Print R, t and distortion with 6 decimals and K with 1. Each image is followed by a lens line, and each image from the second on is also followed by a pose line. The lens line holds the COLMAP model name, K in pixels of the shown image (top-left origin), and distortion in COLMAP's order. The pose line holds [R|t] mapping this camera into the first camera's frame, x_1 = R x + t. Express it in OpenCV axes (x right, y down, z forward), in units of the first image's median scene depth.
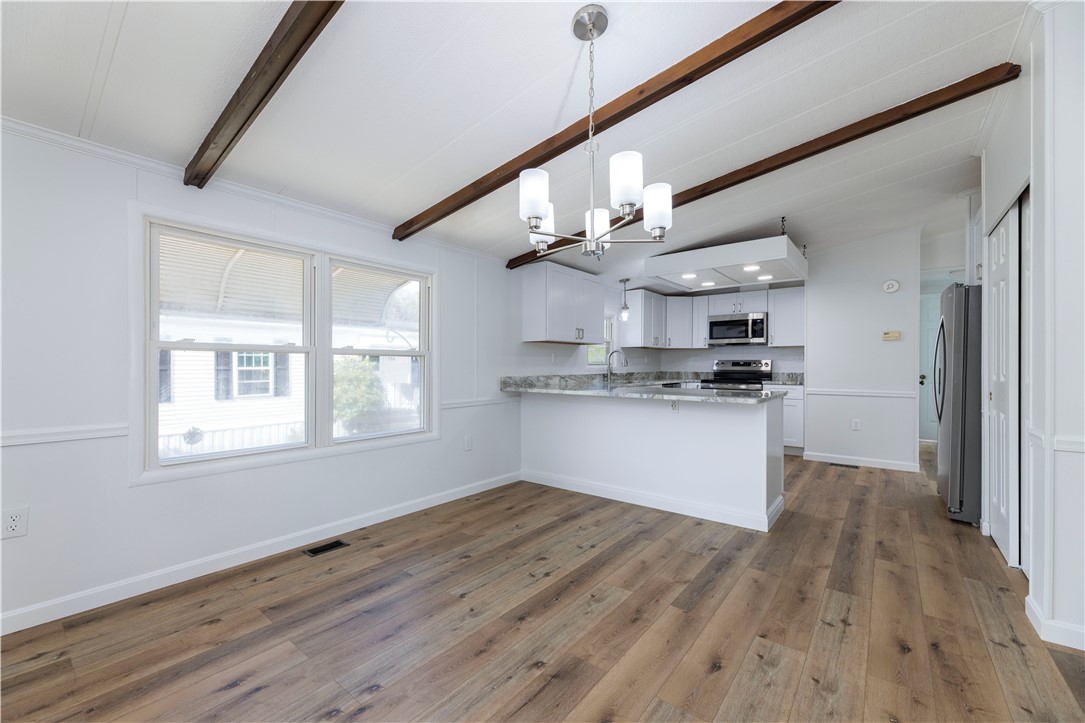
lens RADIAL K [[437.0, 0, 538.5], [0, 437.0, 364.7], [0, 0, 1]] dist [-0.001631, -0.000200]
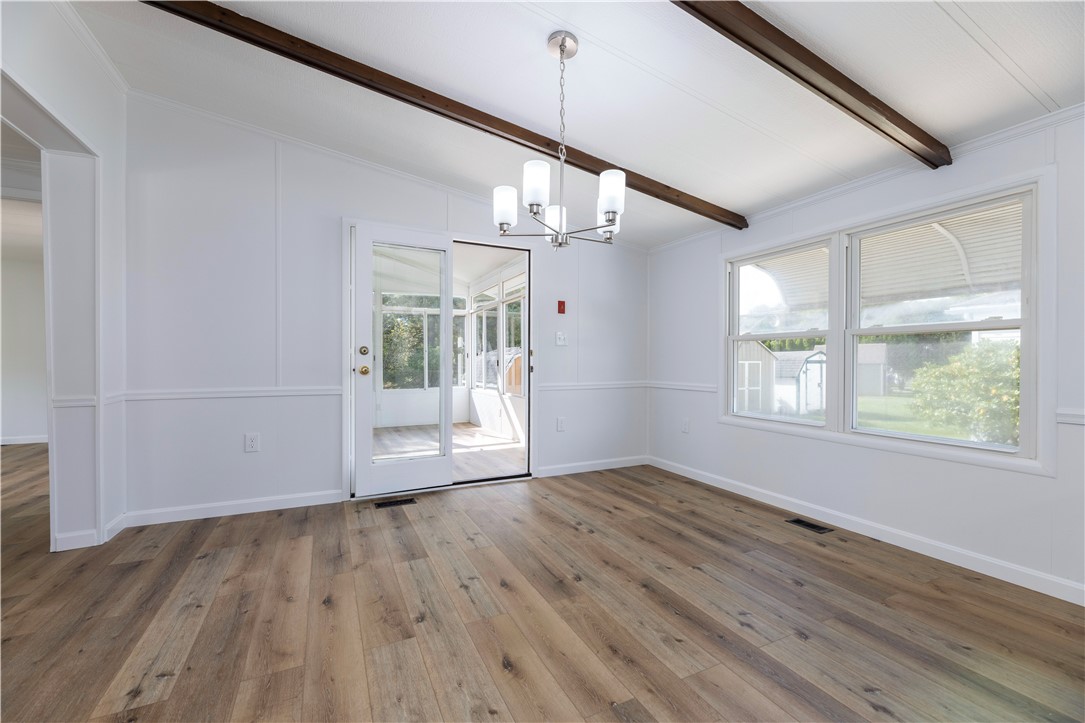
lens RADIAL K [[440.4, 0, 536.8], [0, 440.4, 363.9], [0, 0, 1]] dist [-0.003782, -0.000453]
pose [[-0.432955, 0.003809, -0.901407, 0.581363], [0.002063, 0.999993, 0.003235, 0.027131], [0.901413, -0.000459, -0.432960, 0.698637]]
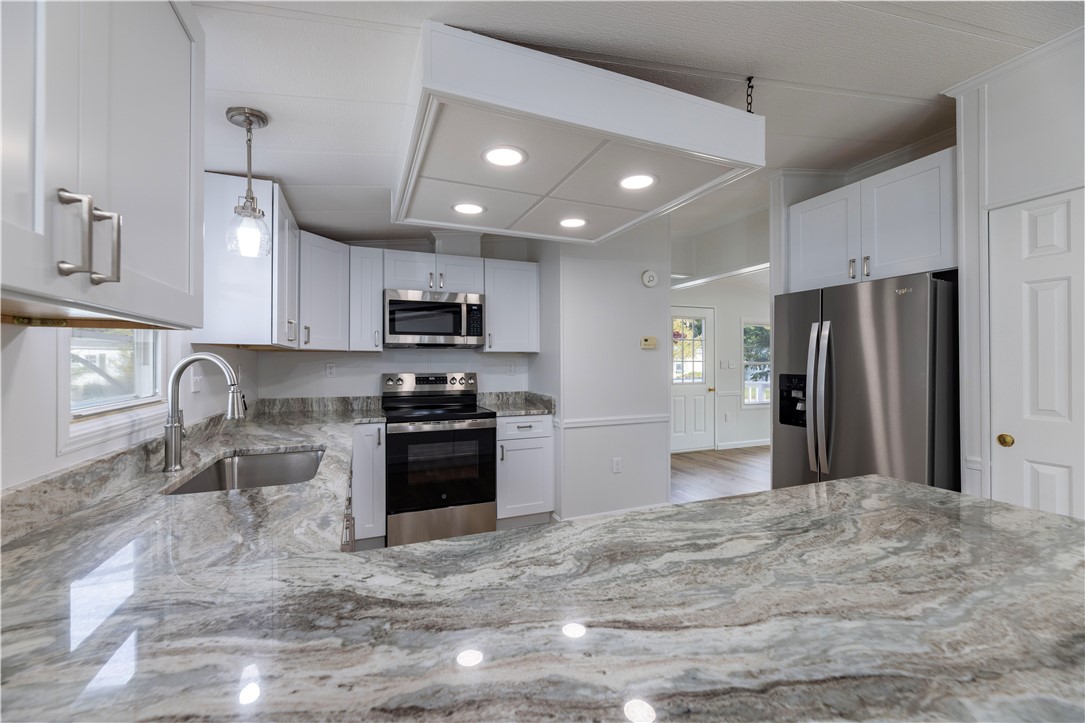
lens RADIAL K [[435.1, 0, 538.5], [0, 435.1, 360.7], [0, 0, 1]] dist [-0.000608, -0.000117]
pose [[0.487383, 0.002791, 0.873184, 0.059709], [0.002618, 0.999986, -0.004658, -0.045140], [-0.873185, 0.004556, 0.487368, 1.105251]]
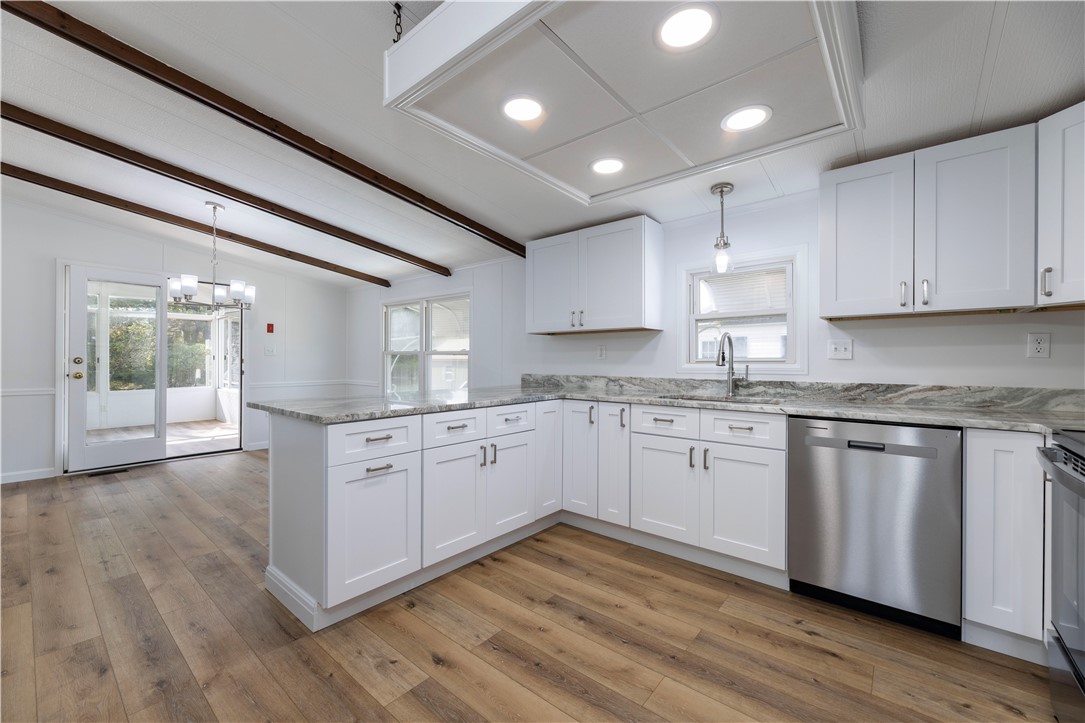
lens RADIAL K [[435.1, 0, 538.5], [0, 435.1, 360.7], [0, 0, 1]] dist [-0.000608, -0.000117]
pose [[-0.024544, 0.000973, -0.999698, 1.098070], [-0.003111, 0.999995, 0.001050, -0.003797], [0.999694, 0.003135, -0.024541, 1.298619]]
